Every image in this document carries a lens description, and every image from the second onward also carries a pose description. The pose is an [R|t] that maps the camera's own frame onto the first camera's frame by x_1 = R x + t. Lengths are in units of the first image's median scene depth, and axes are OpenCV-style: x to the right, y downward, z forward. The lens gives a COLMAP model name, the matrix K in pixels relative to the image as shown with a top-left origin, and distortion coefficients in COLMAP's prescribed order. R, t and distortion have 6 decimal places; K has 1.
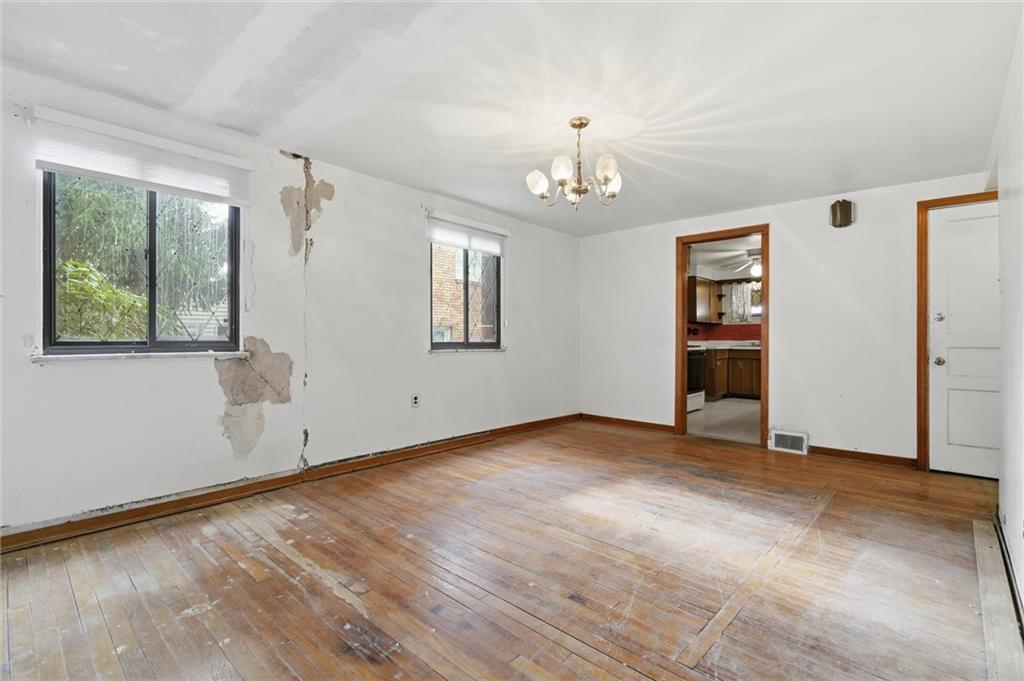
lens RADIAL K [[477.8, 0, 495.0], [0, 477.8, 340.4], [0, 0, 1]] dist [-0.001906, 0.000568]
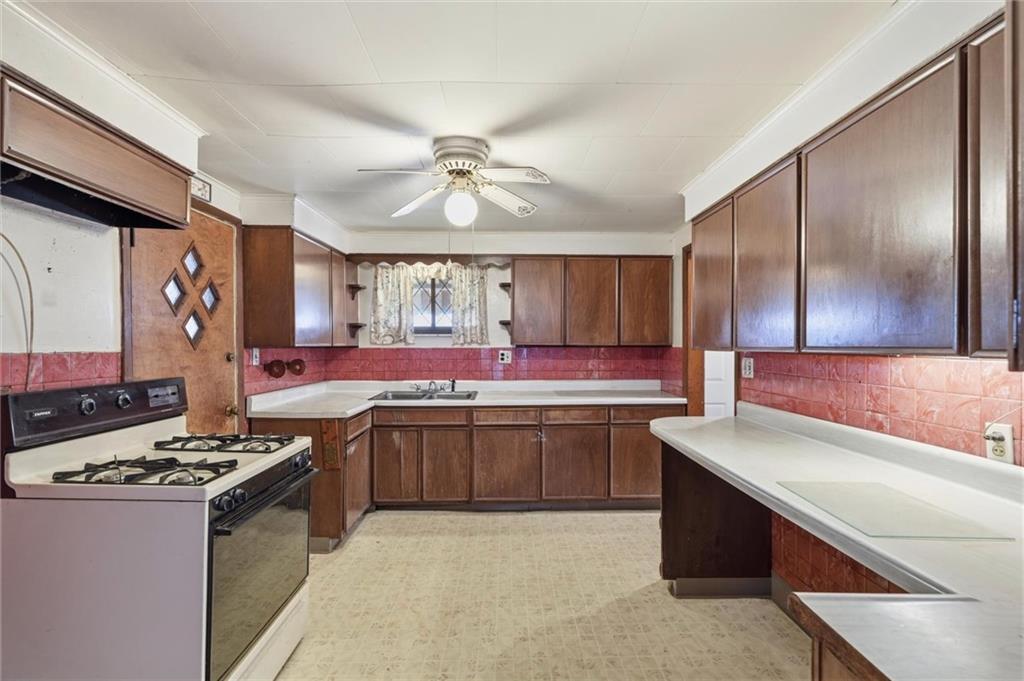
lens RADIAL K [[477.8, 0, 515.7], [0, 477.8, 345.8], [0, 0, 1]] dist [-0.001906, 0.000568]
pose [[0.715246, 0.001068, 0.698872, 0.261361], [0.001899, 0.999992, -0.003471, -0.034221], [-0.698870, 0.003810, 0.715239, 0.561603]]
